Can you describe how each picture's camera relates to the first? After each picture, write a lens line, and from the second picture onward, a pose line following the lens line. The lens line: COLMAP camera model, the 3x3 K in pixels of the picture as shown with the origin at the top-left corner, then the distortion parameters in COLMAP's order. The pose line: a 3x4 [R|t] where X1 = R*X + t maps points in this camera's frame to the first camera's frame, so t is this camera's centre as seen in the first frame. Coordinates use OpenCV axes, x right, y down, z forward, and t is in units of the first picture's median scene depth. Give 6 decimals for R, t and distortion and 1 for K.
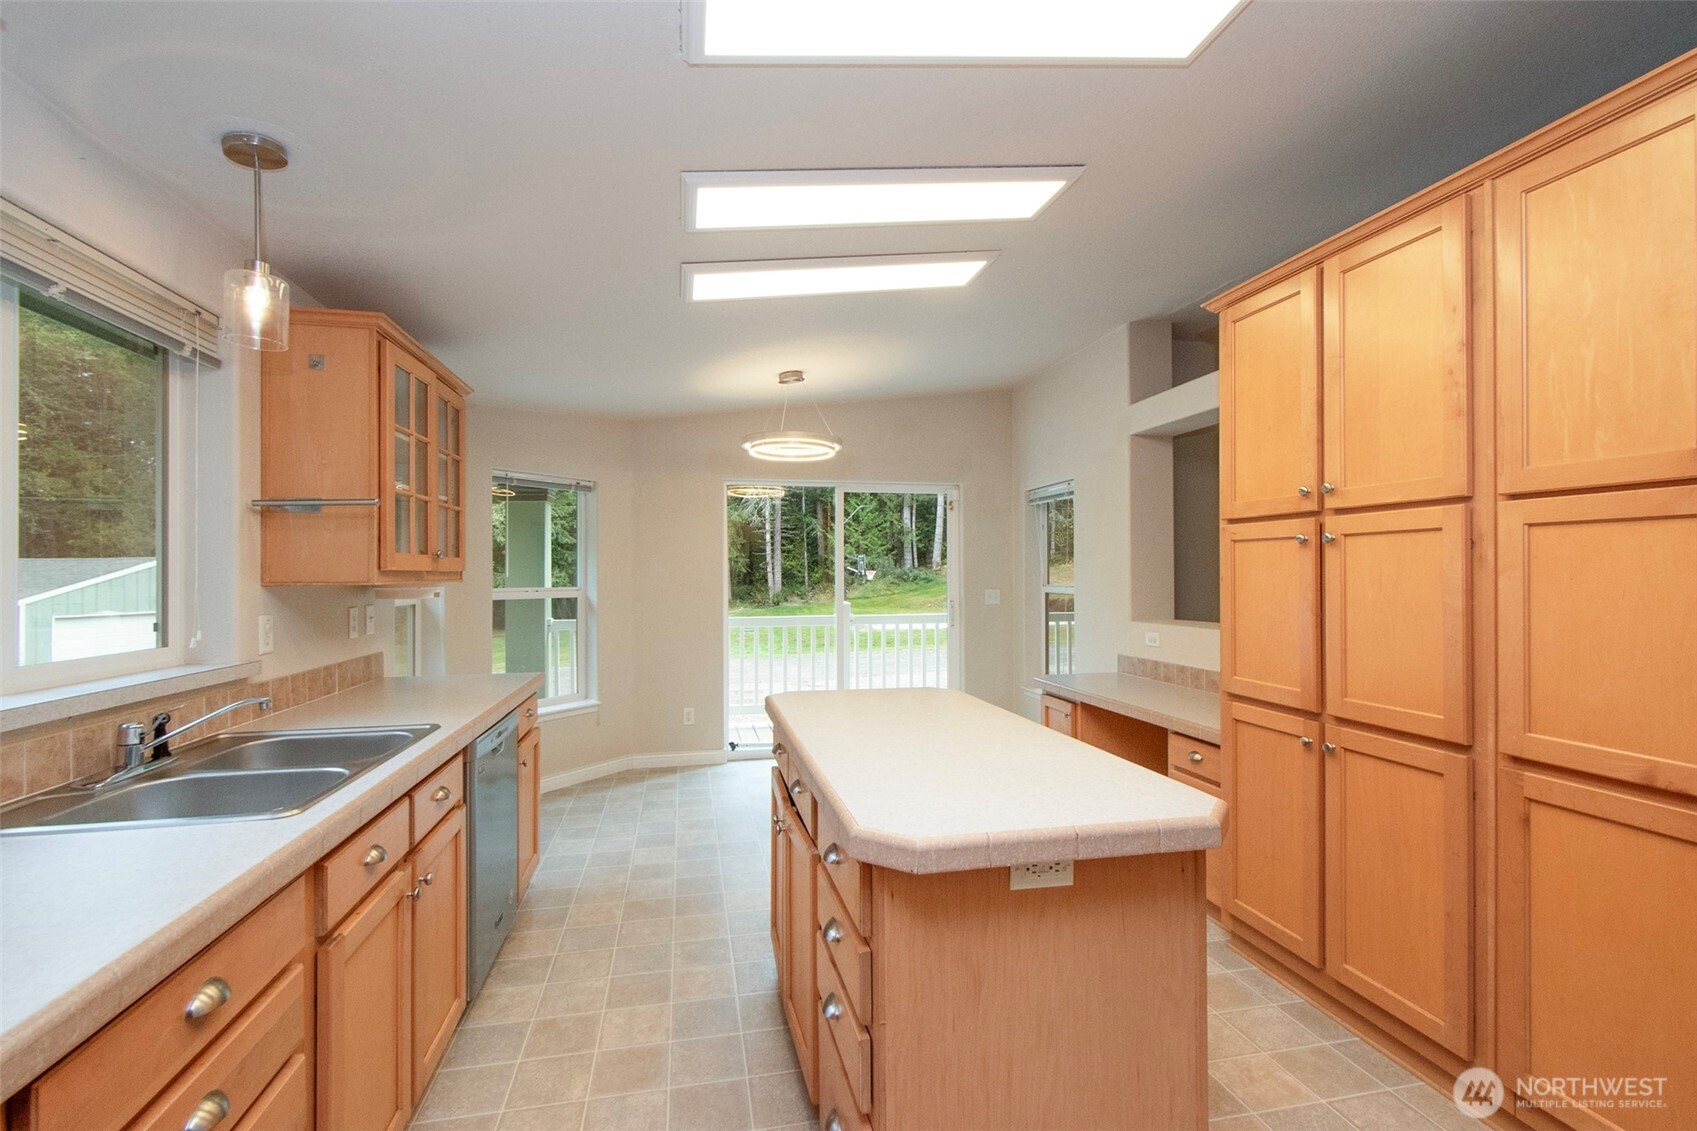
lens RADIAL K [[741.3, 0, 849.8], [0, 741.3, 569.6], [0, 0, 1]] dist [-0.002262, -0.000070]
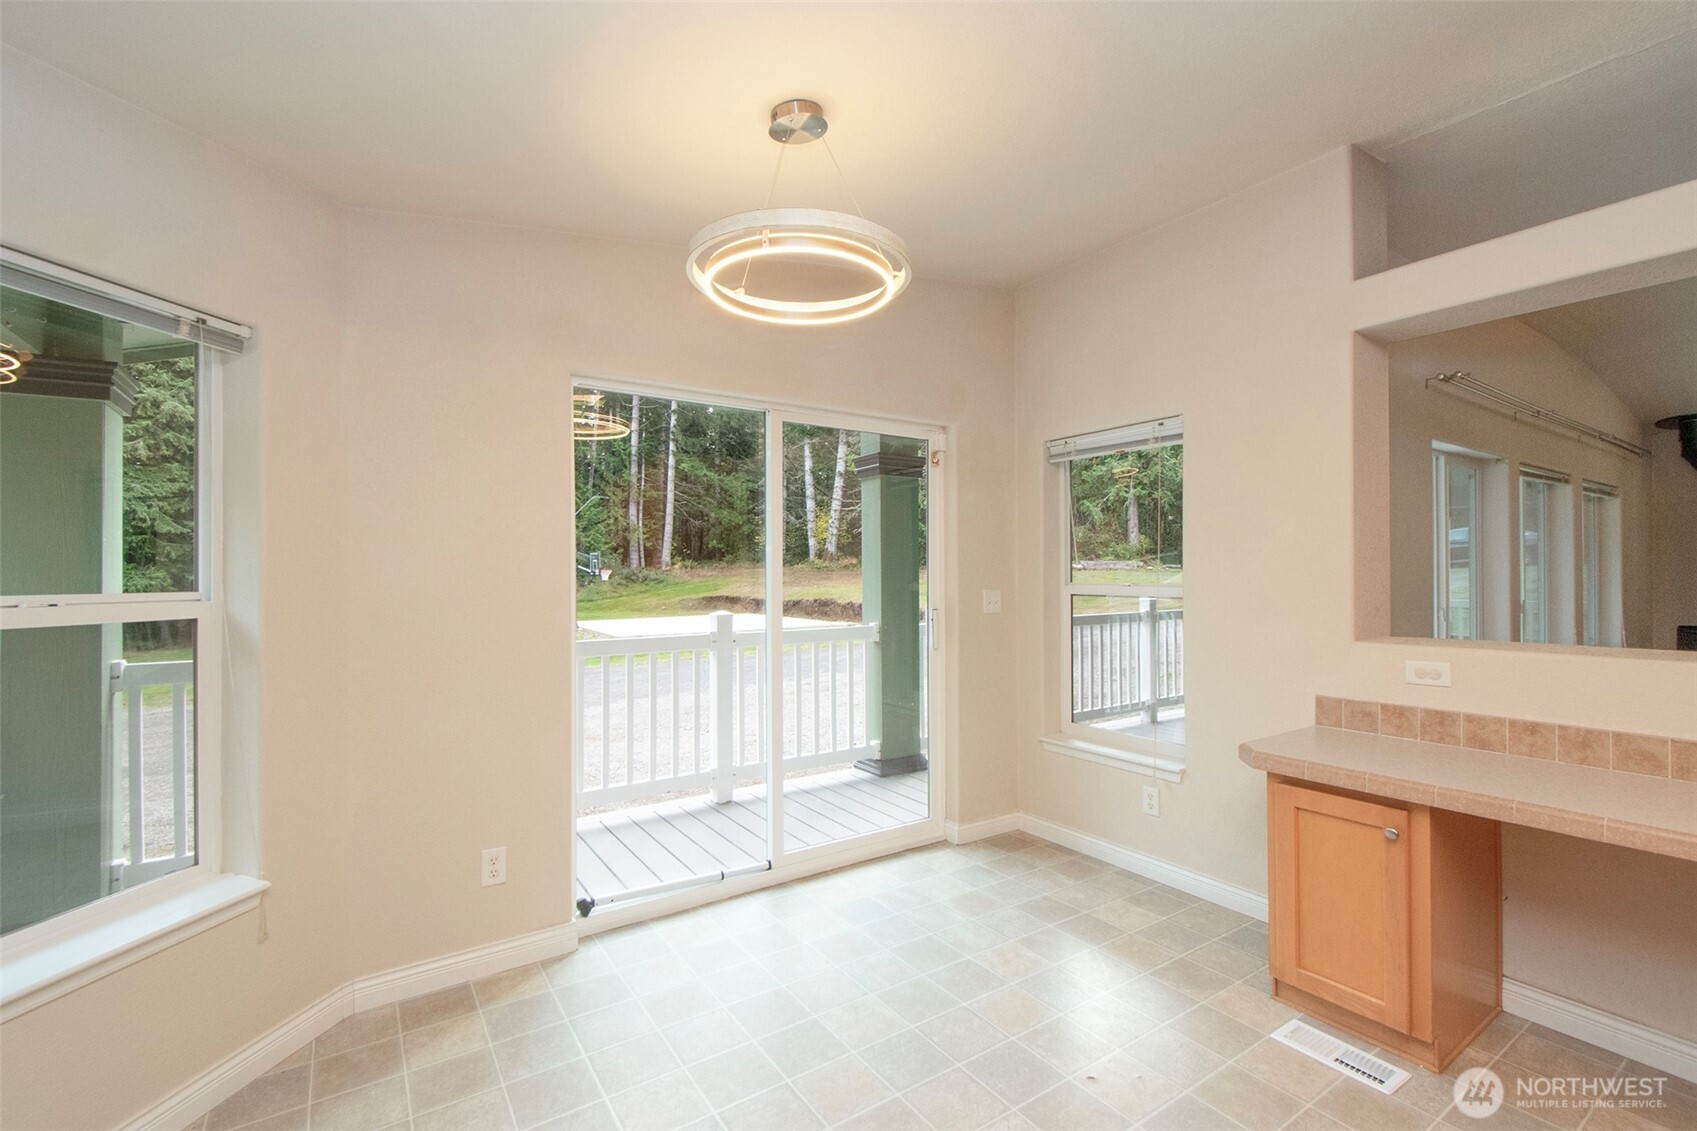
lens RADIAL K [[747.1, 0, 851.8], [0, 747.1, 569.0], [0, 0, 1]] dist [0.002112, -0.000047]
pose [[0.930637, 0.002247, 0.365937, -0.201765], [-0.001535, 0.999996, -0.002237, 0.012079], [-0.365941, 0.001520, 0.930637, 0.535657]]
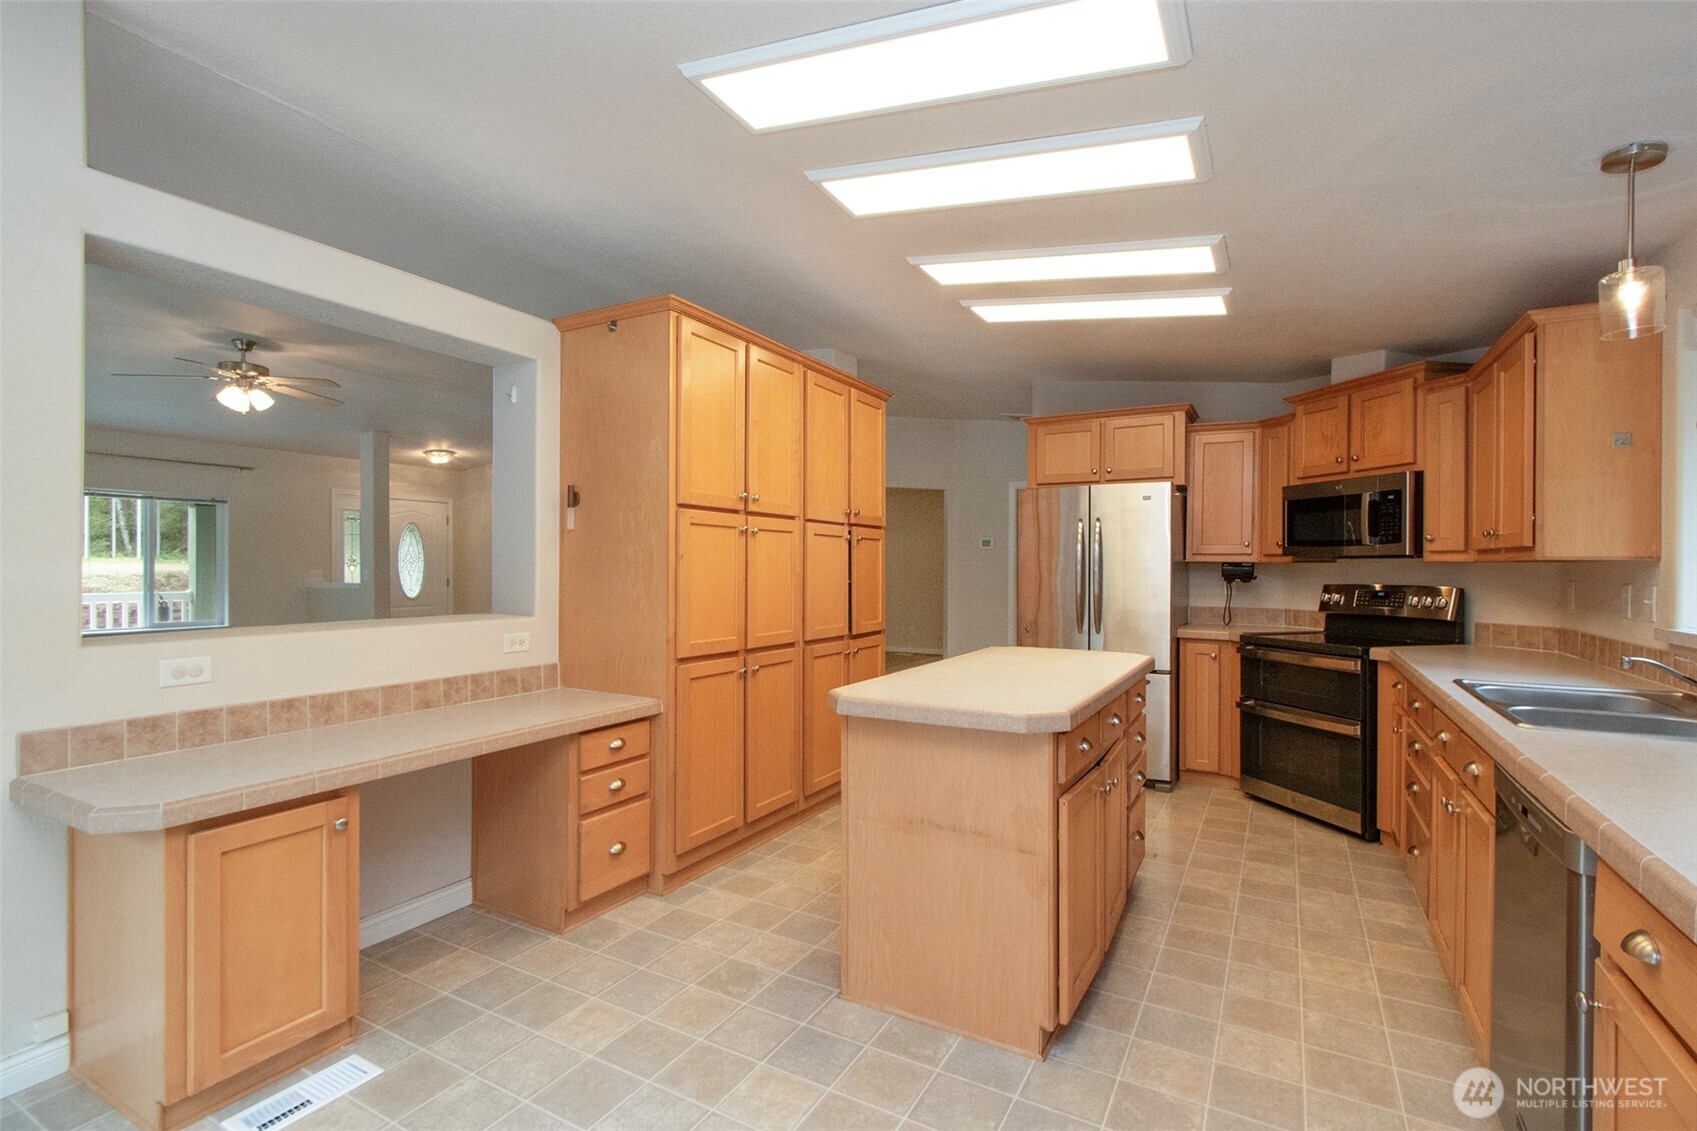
lens RADIAL K [[770.4, 0, 848.5], [0, 770.4, 565.5], [0, 0, 1]] dist [0.002613, -0.000048]
pose [[-0.740816, 0.001518, 0.671706, -0.256302], [-0.005987, 0.999943, -0.008864, 0.019619], [-0.671681, -0.010588, -0.740765, 0.947642]]
